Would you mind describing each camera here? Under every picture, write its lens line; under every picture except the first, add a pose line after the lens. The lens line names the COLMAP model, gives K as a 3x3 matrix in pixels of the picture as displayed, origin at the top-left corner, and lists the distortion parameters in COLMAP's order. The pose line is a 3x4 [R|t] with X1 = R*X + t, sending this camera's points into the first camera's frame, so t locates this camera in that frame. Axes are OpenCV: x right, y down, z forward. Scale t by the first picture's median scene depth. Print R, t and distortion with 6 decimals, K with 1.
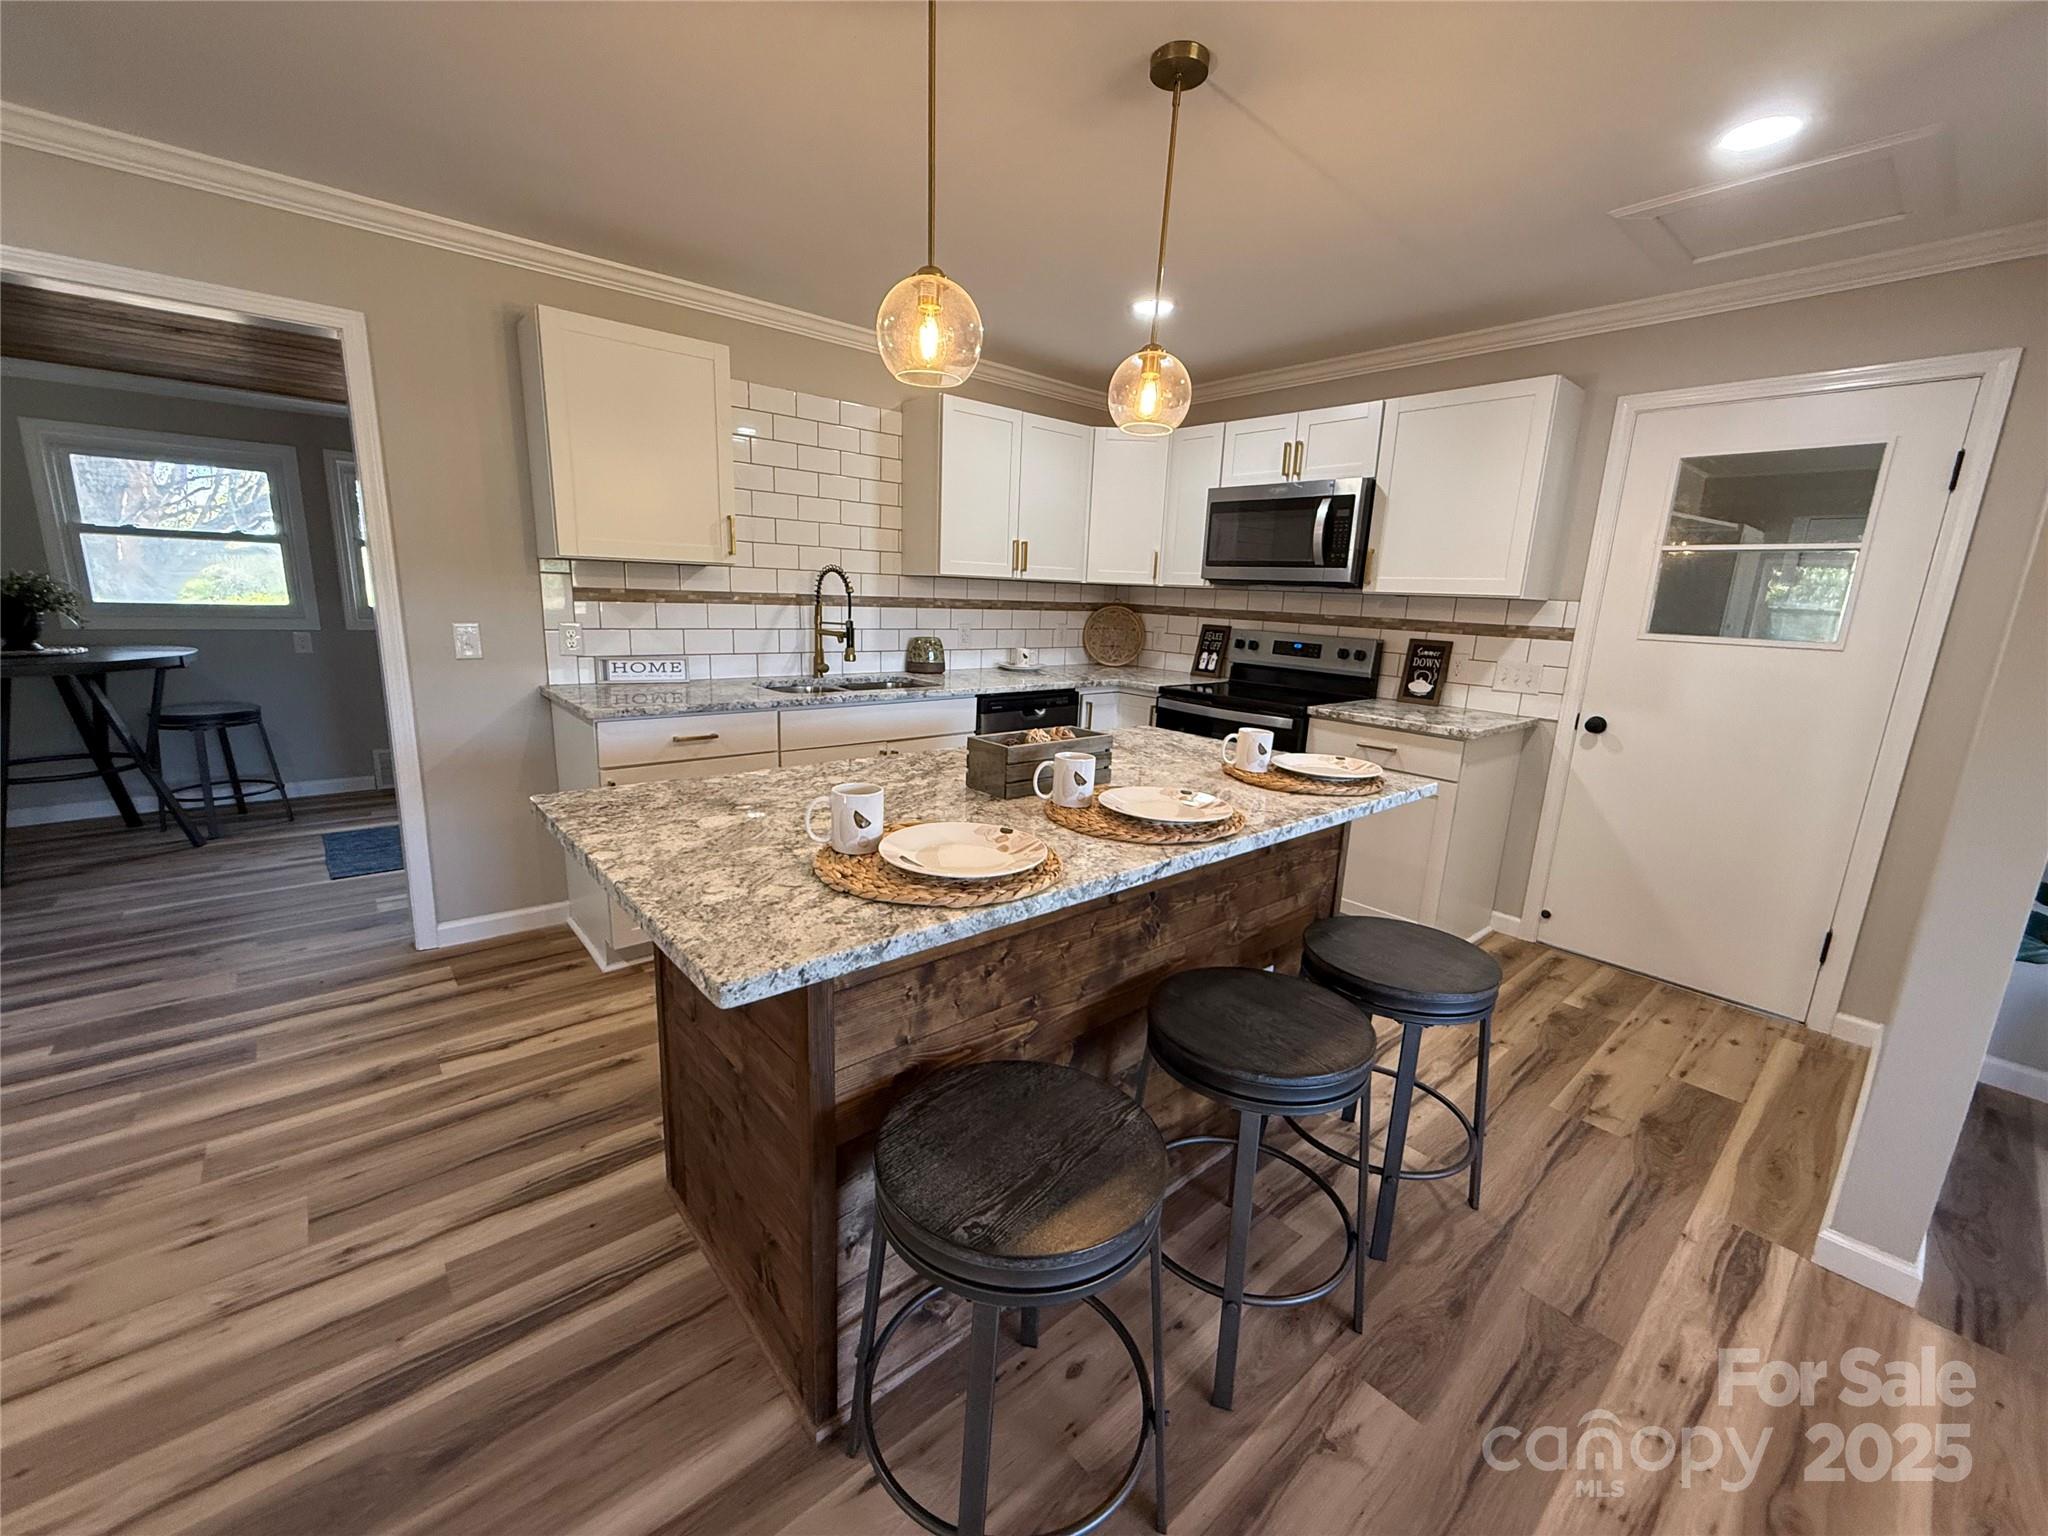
lens RADIAL K [[815.4, 0, 1018.5], [0, 815.4, 766.1], [0, 0, 1]] dist [0.000652, 0.000161]
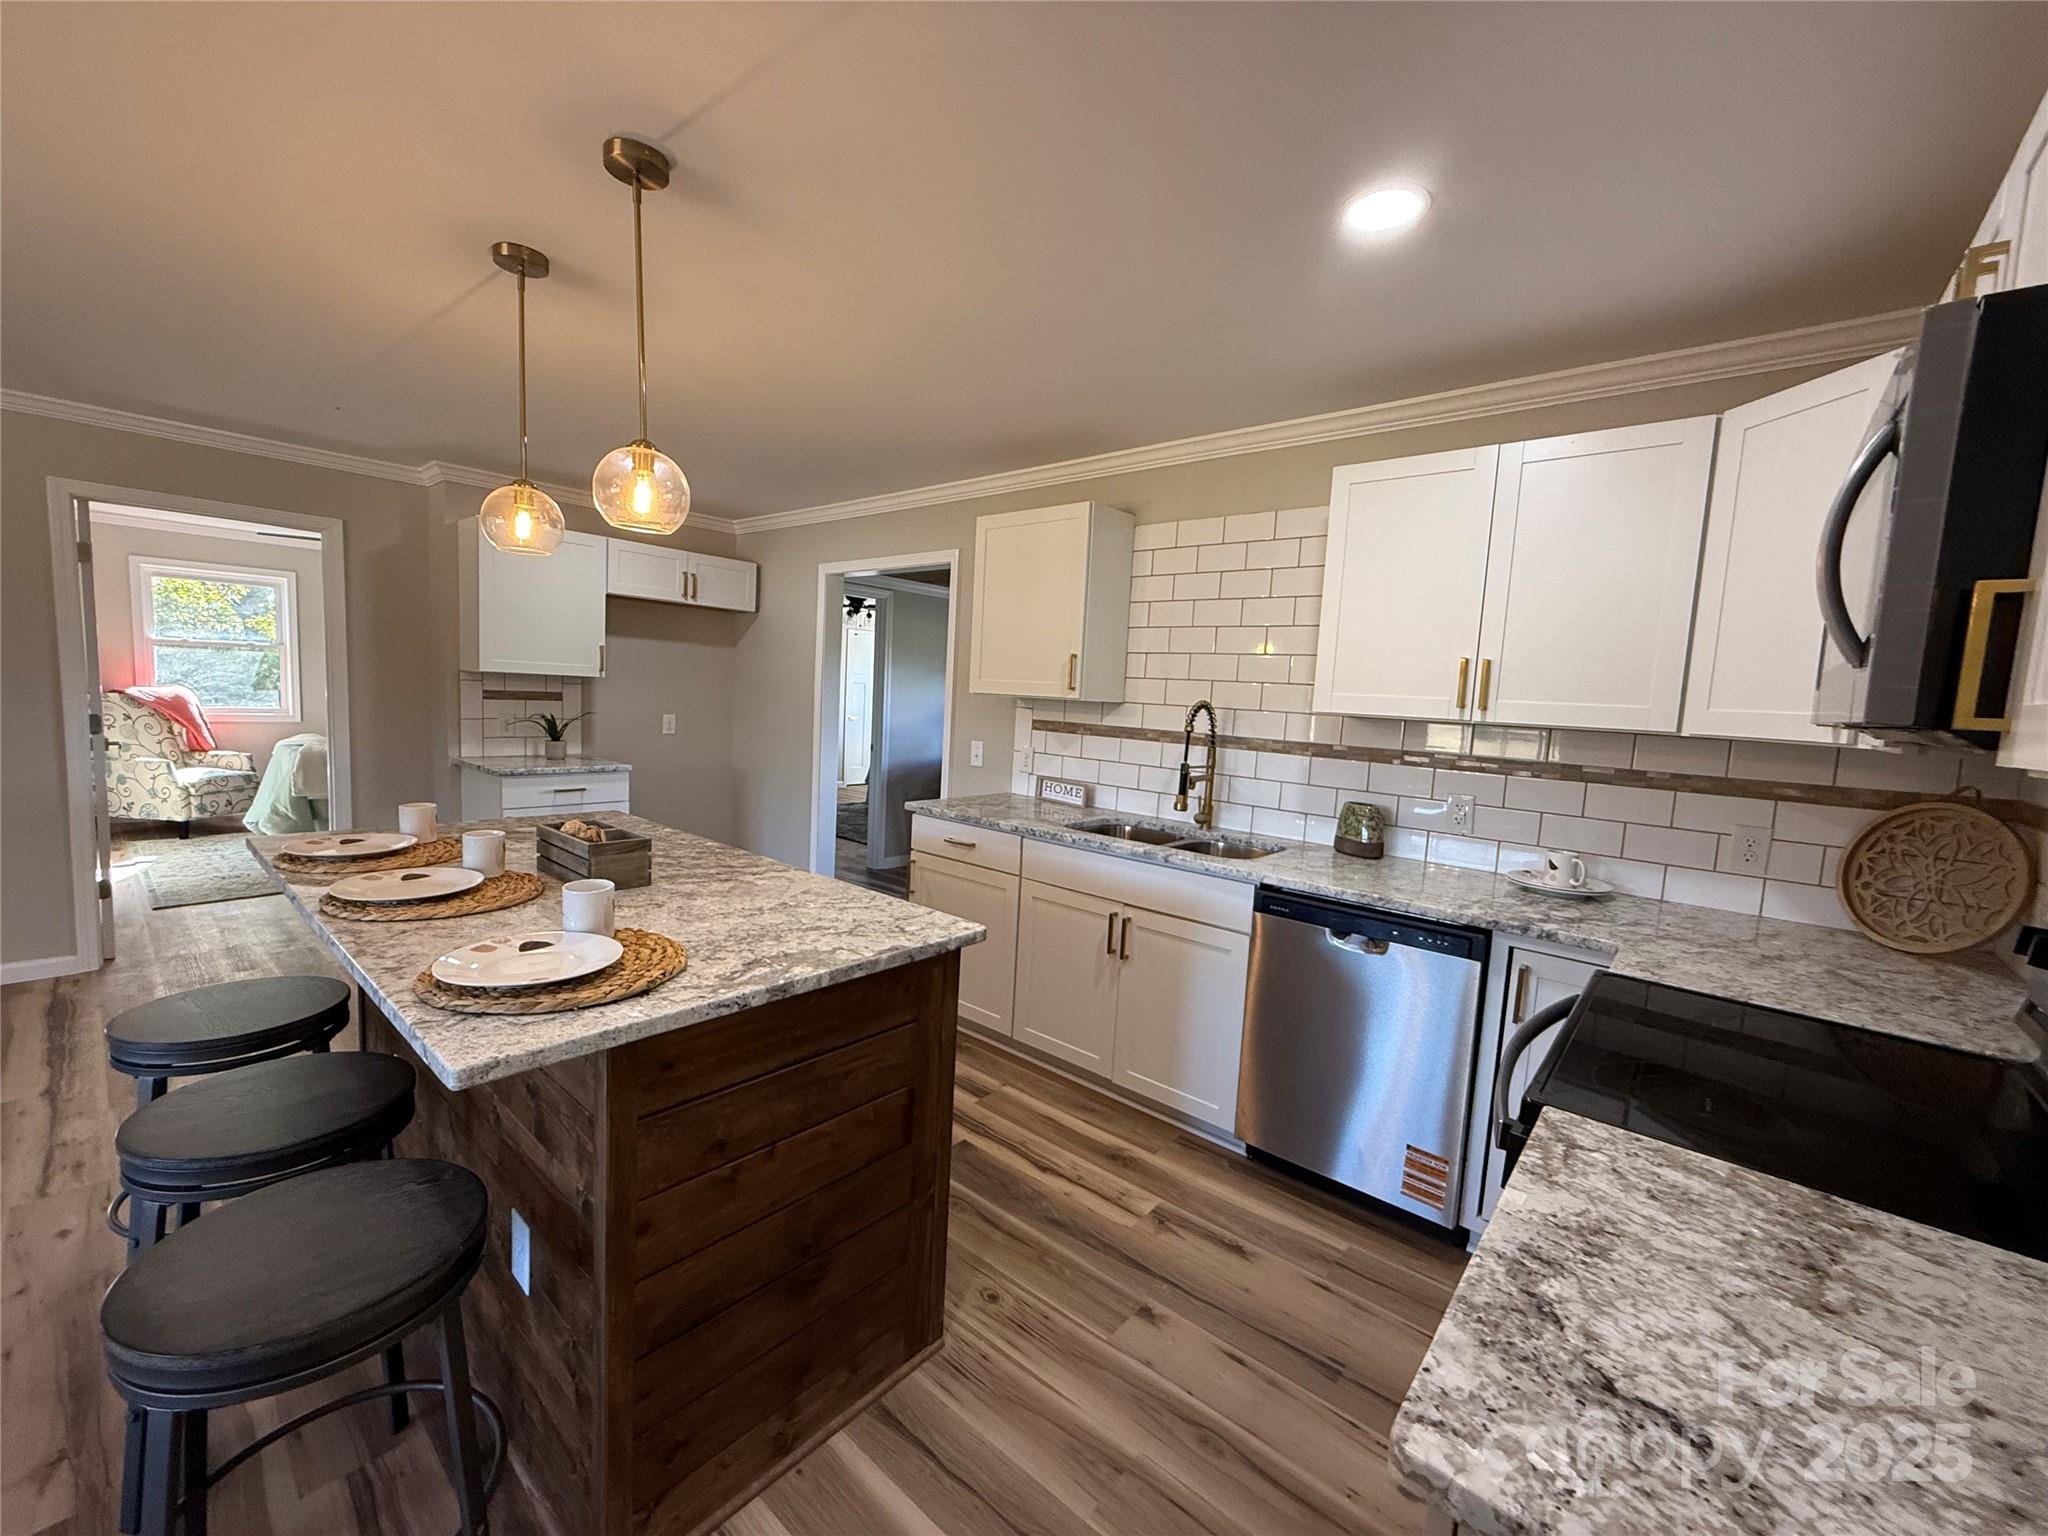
lens RADIAL K [[815.4, 0, 1018.5], [0, 815.4, 766.1], [0, 0, 1]] dist [0.000652, 0.000161]
pose [[0.143193, 0.059037, -0.987932, 0.586706], [-0.256932, 0.966212, 0.020499, -0.143940], [0.955762, 0.250896, 0.153523, 0.683058]]
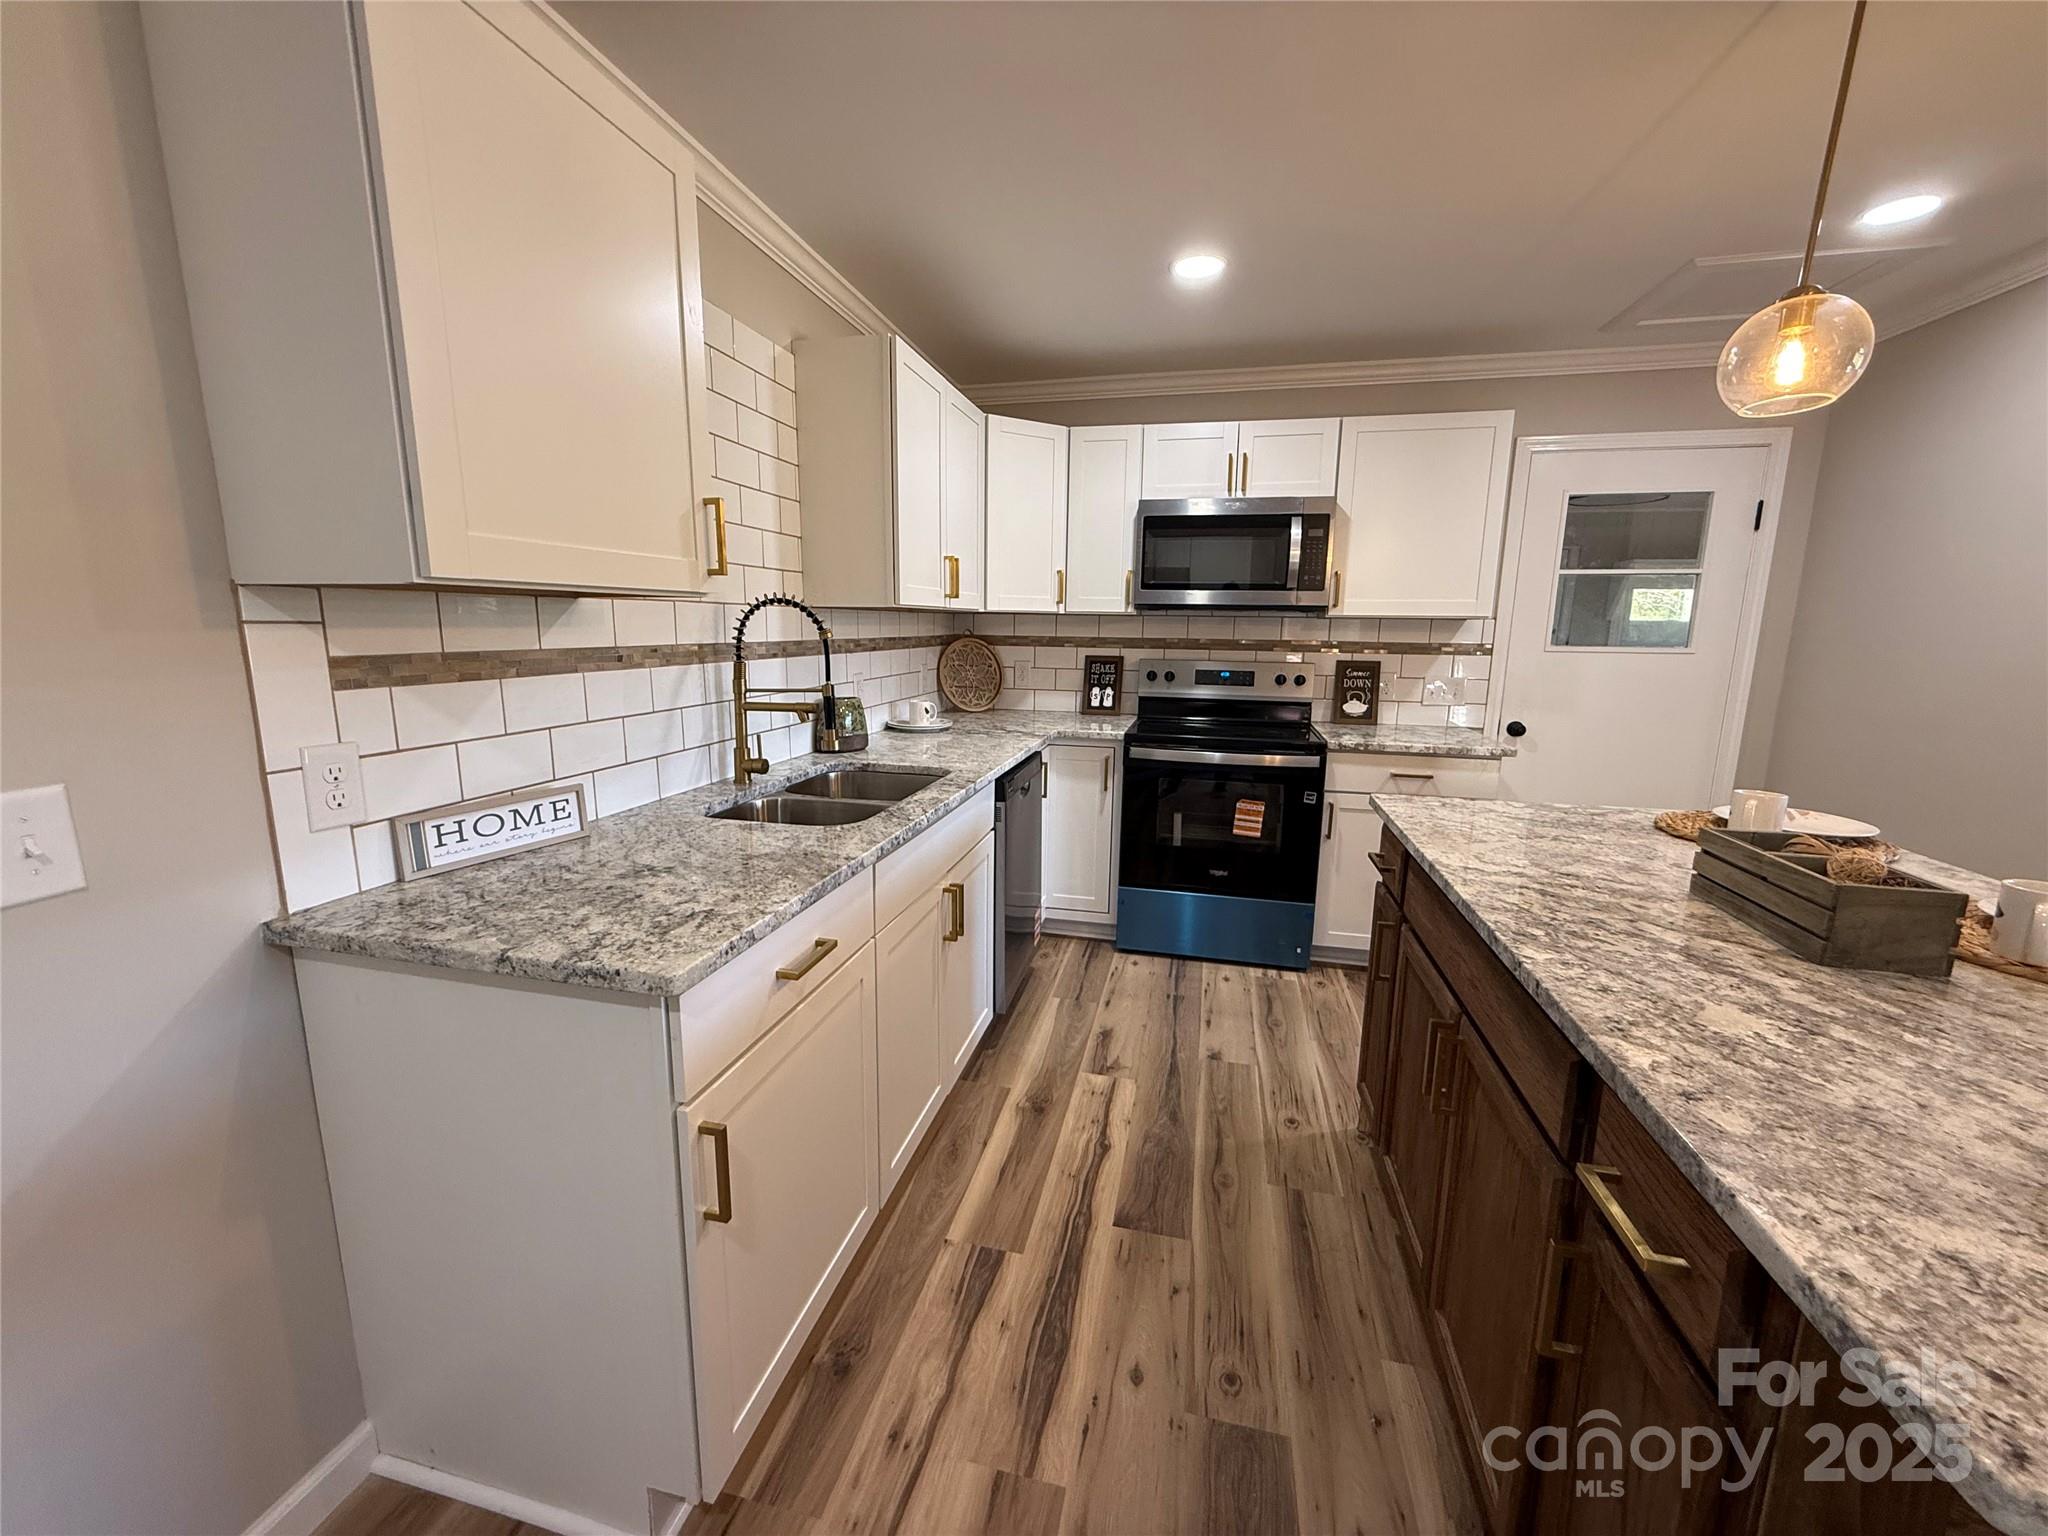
lens RADIAL K [[815.4, 0, 1018.5], [0, 815.4, 766.1], [0, 0, 1]] dist [0.000652, 0.000161]
pose [[0.812626, -0.130343, 0.568022, -0.429802], [0.143656, 0.989394, 0.021518, -0.108071], [-0.564802, 0.064114, 0.822732, 0.415785]]
